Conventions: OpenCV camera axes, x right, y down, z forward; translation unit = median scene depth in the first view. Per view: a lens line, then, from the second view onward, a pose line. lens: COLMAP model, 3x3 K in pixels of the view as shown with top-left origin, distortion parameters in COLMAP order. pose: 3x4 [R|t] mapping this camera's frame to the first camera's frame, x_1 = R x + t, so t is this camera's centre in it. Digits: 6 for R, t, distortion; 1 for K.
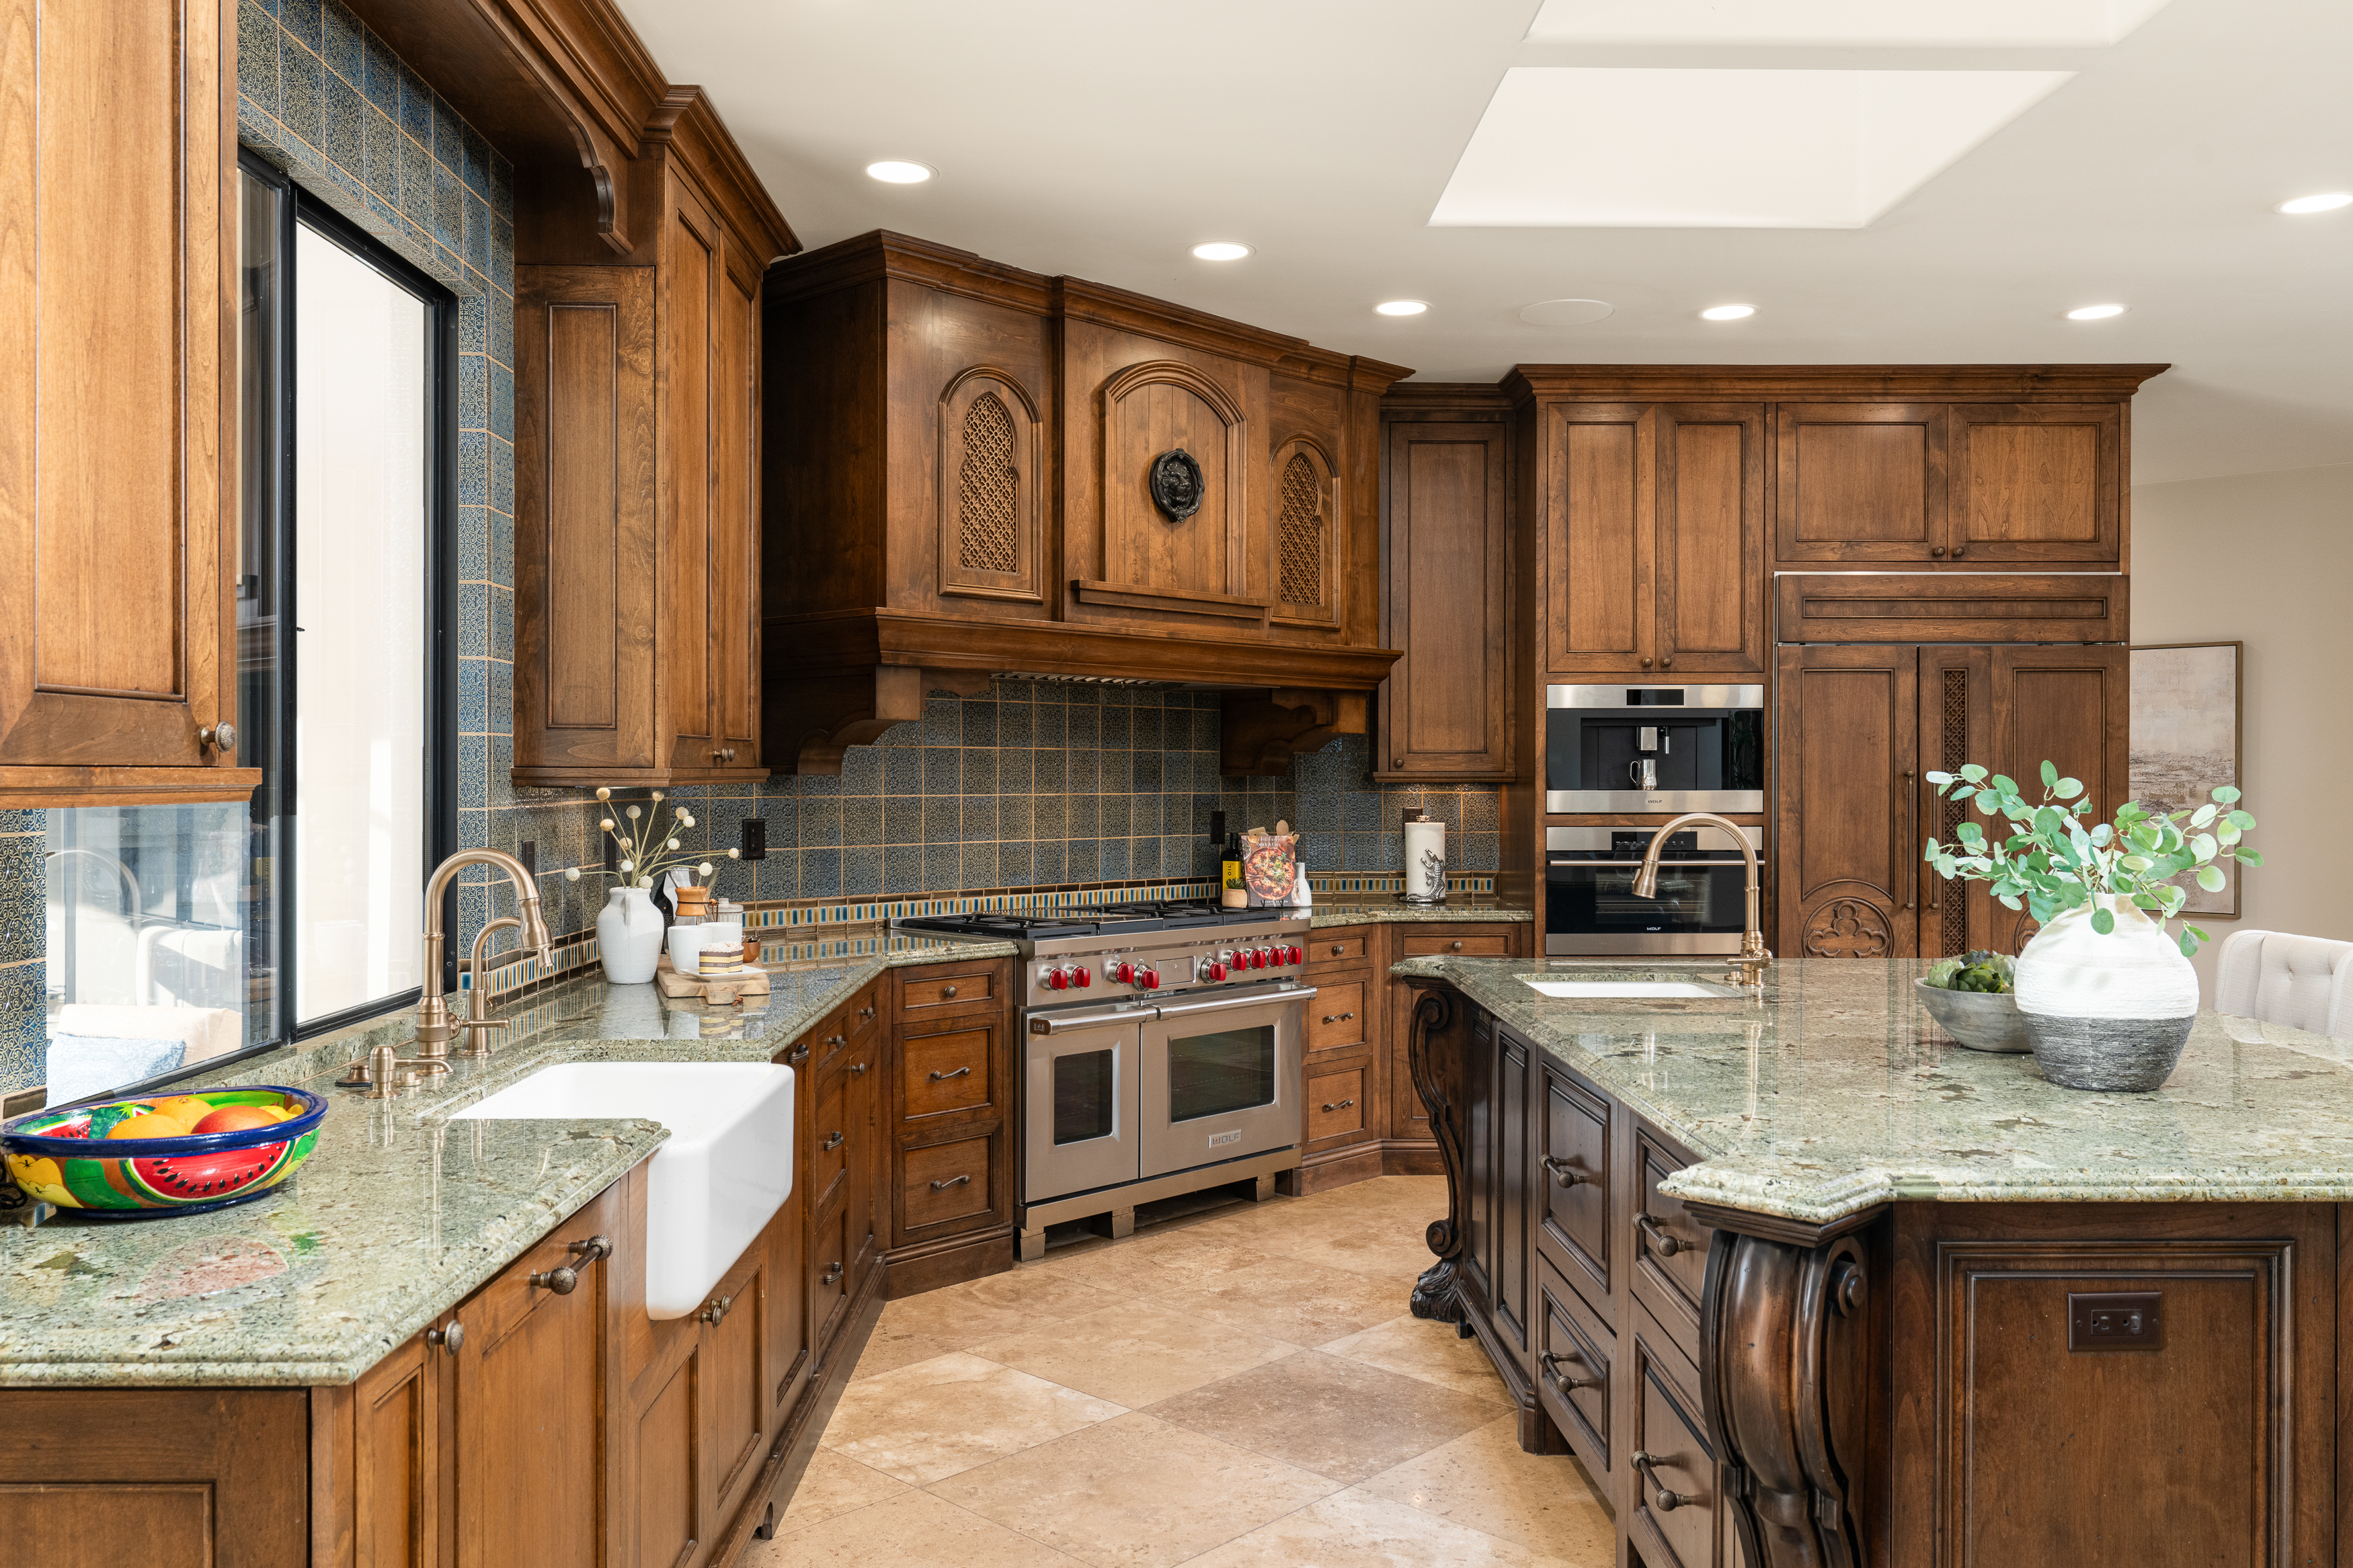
lens RADIAL K [[1812.8, 0, 1173.7], [0, 1812.8, 781.0], [0, 0, 1]] dist [-0.008070, -0.001375]
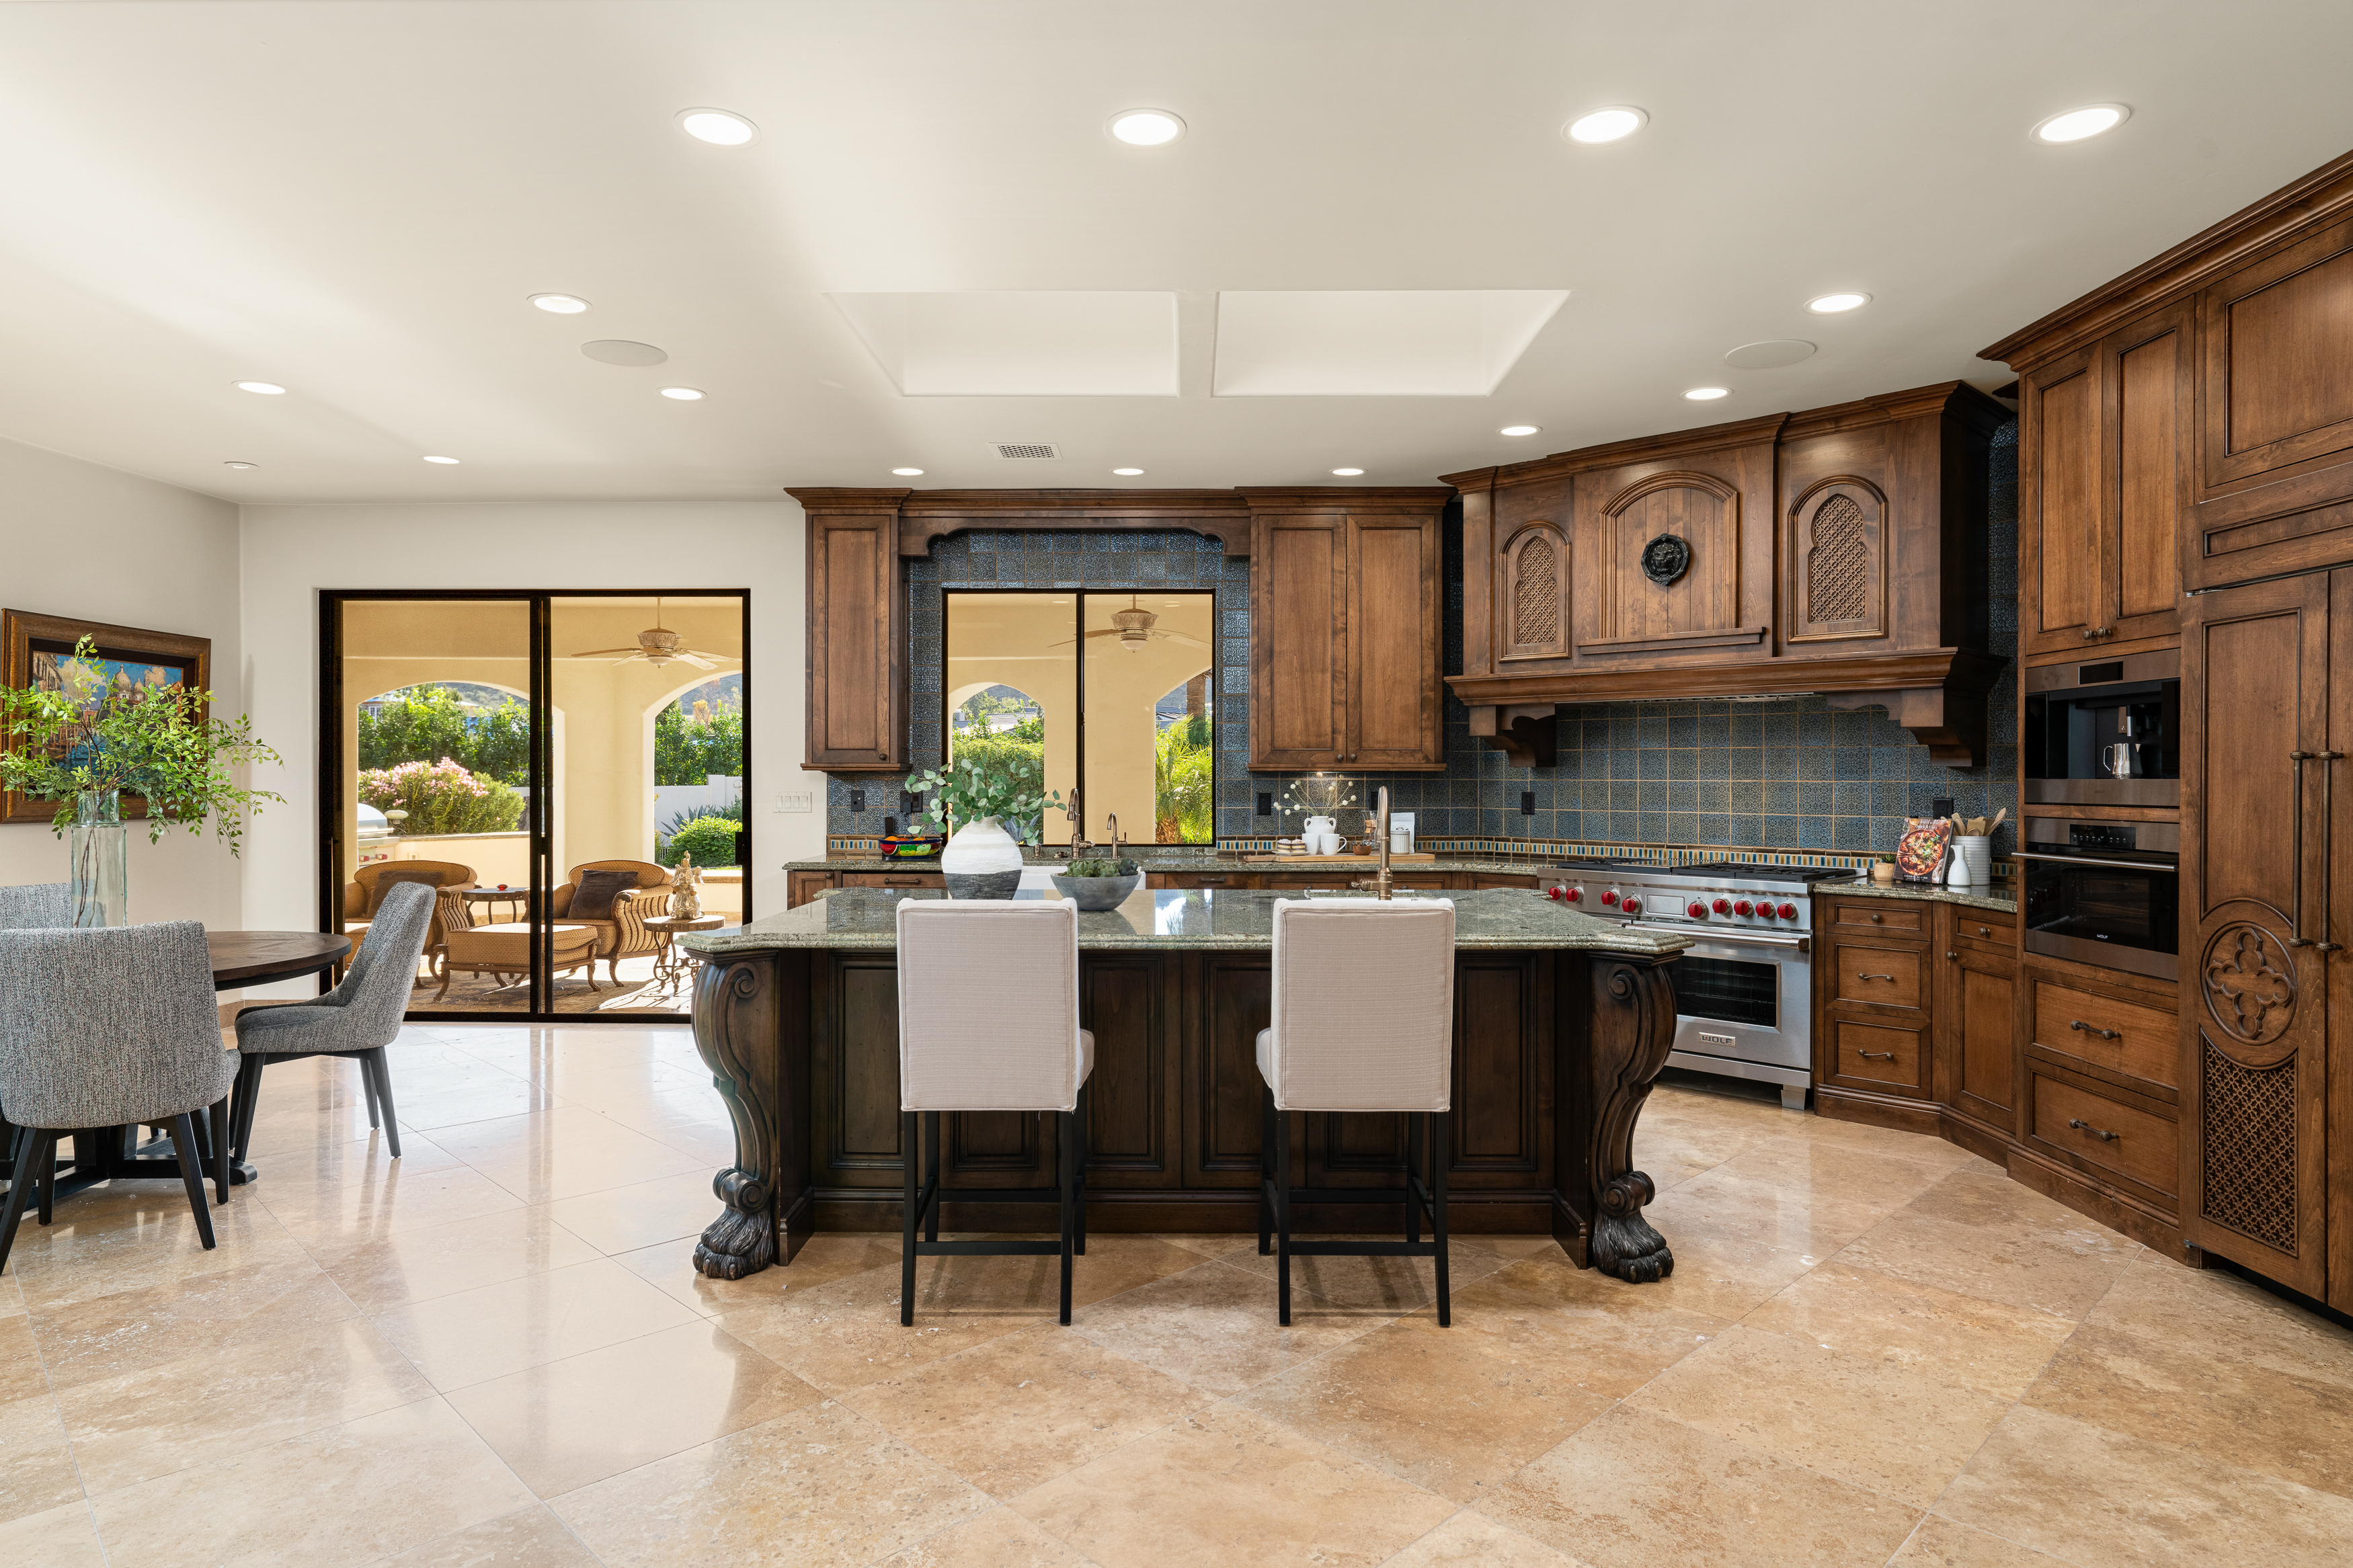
lens RADIAL K [[1365.4, 0, 1174.9], [0, 1365.4, 779.3], [0, 0, 1]] dist [-0.005886, -0.000102]
pose [[-0.028871, 0.001905, -0.999581, 0.944669], [-0.005415, 0.999983, 0.002062, 0.006434], [0.999568, 0.005472, -0.028861, 0.573529]]
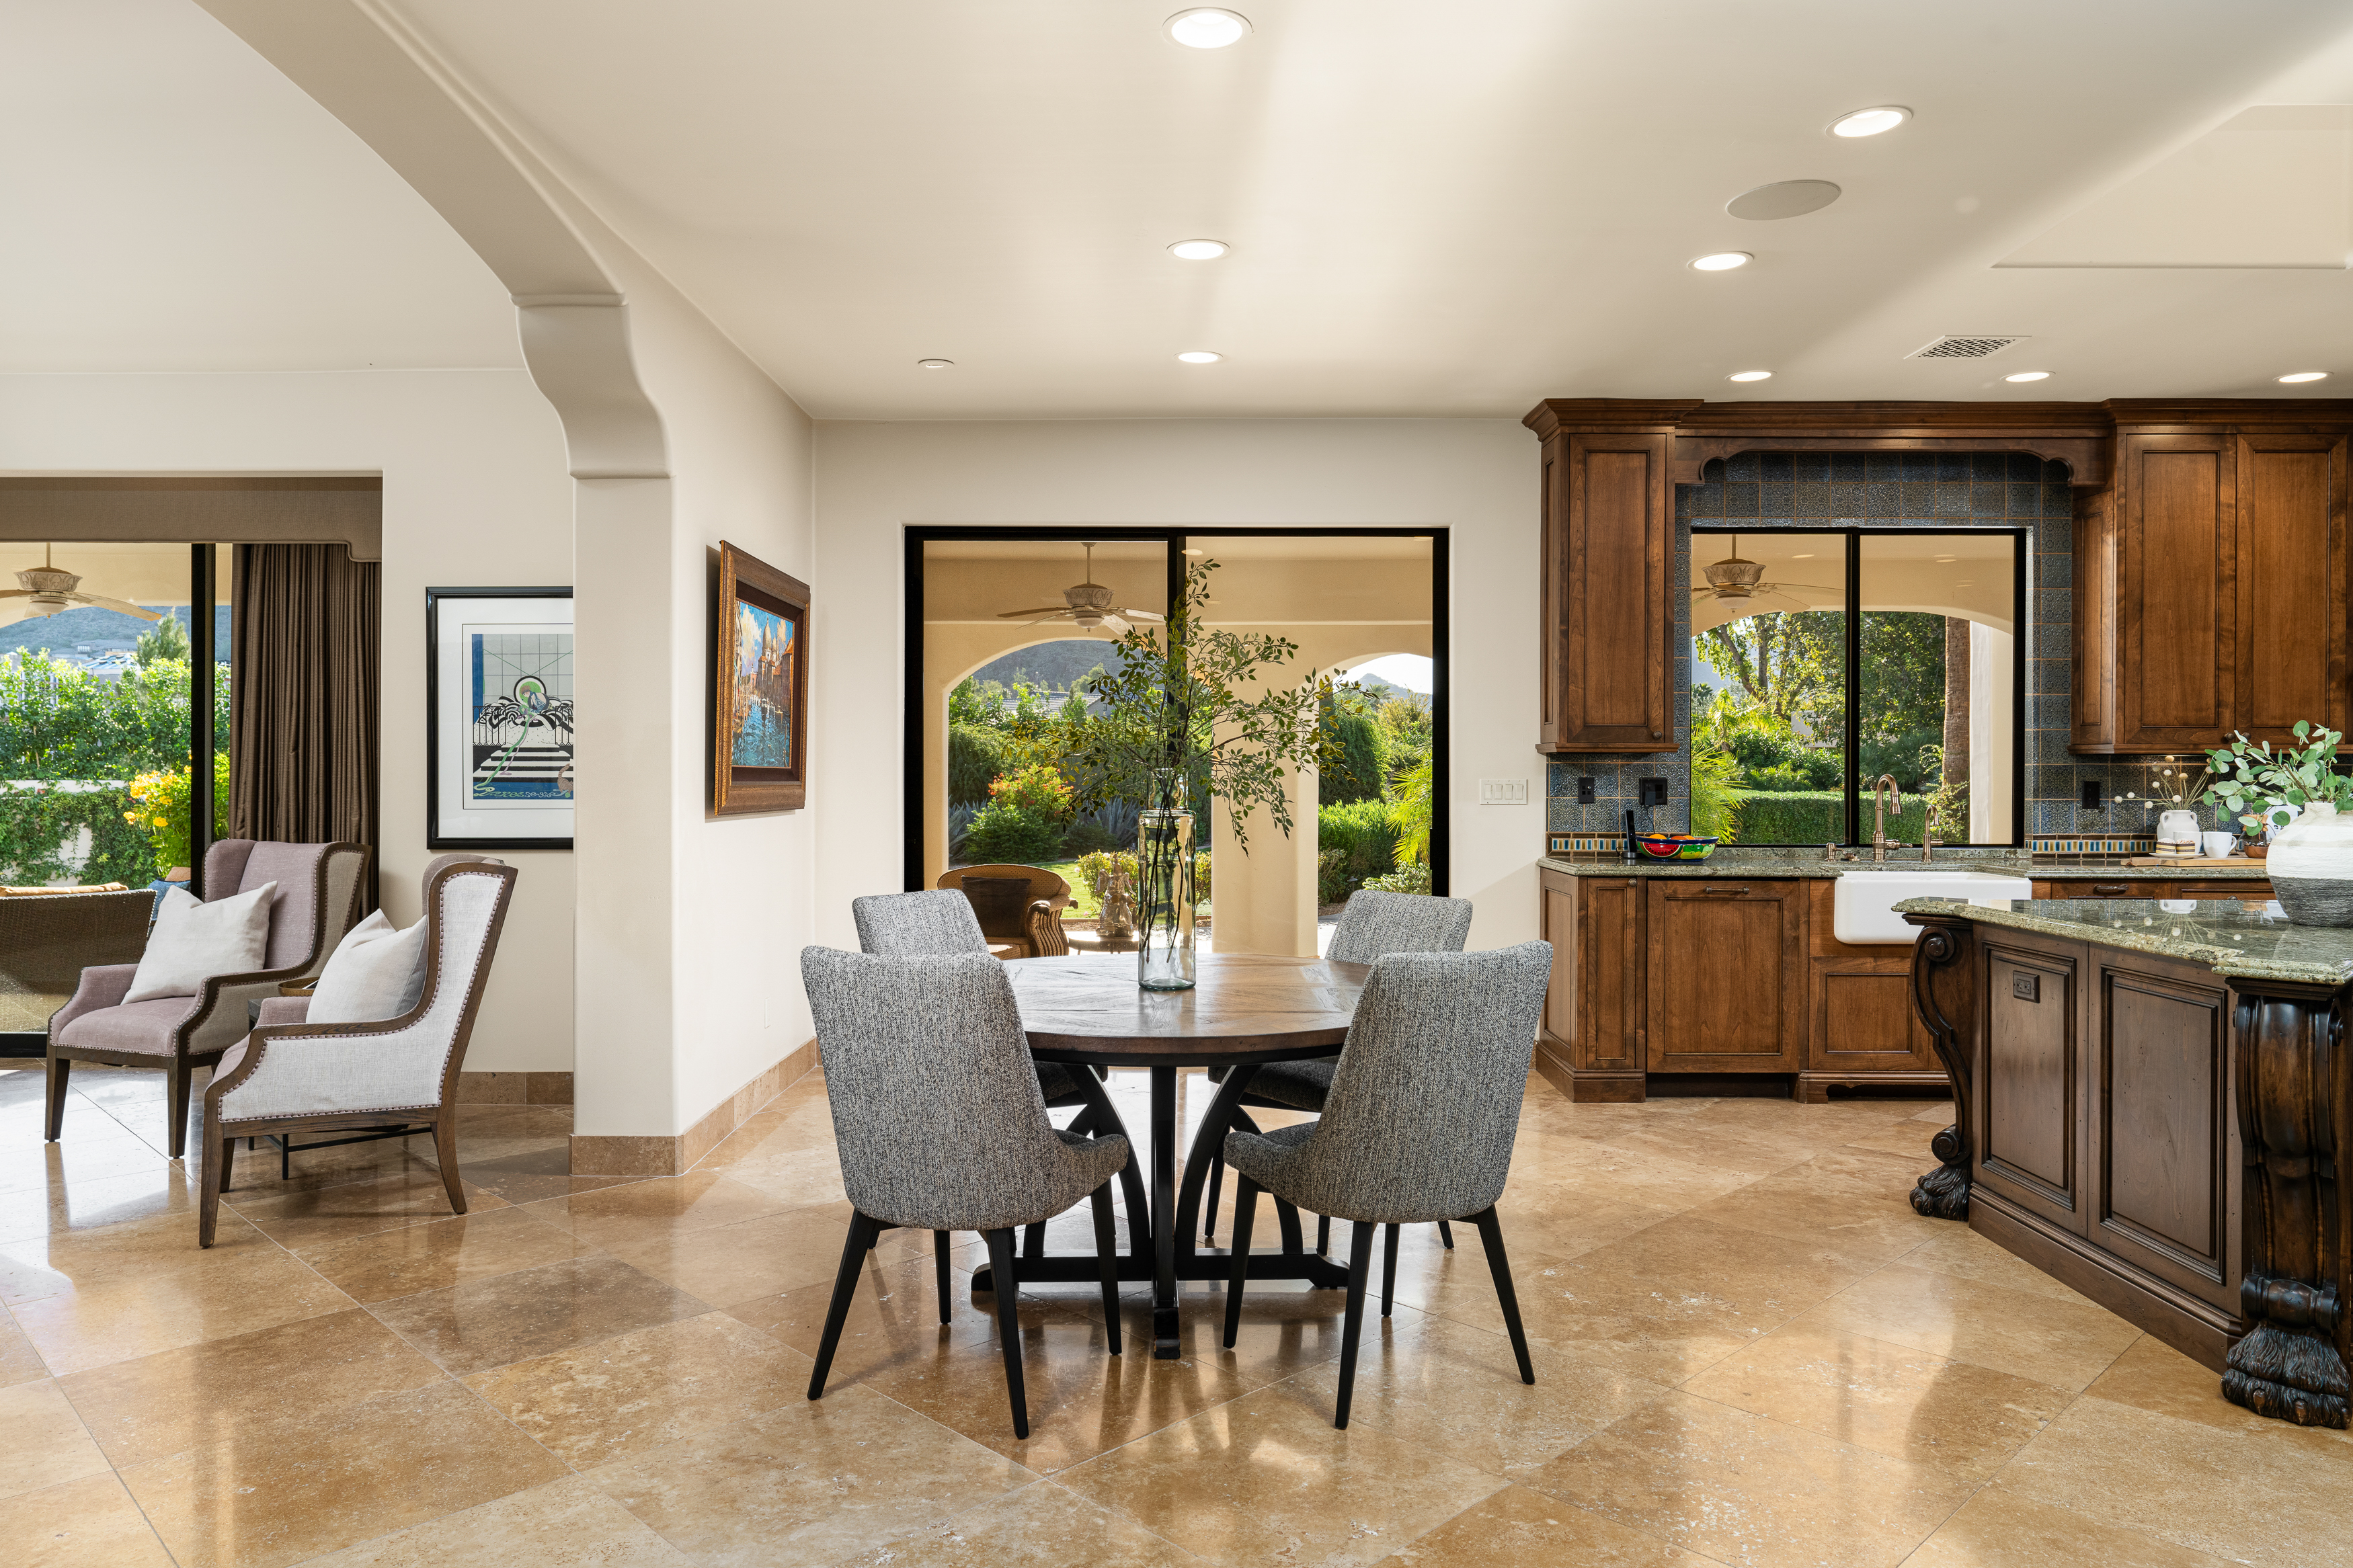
lens RADIAL K [[1564.4, 0, 1177.4], [0, 1564.4, 780.9], [0, 0, 1]] dist [0.012042, 0.000741]
pose [[-0.016948, 0.005785, -0.999840, 0.880960], [-0.006898, 0.999959, 0.005903, 0.016149], [0.999833, 0.006997, -0.016907, 0.089966]]
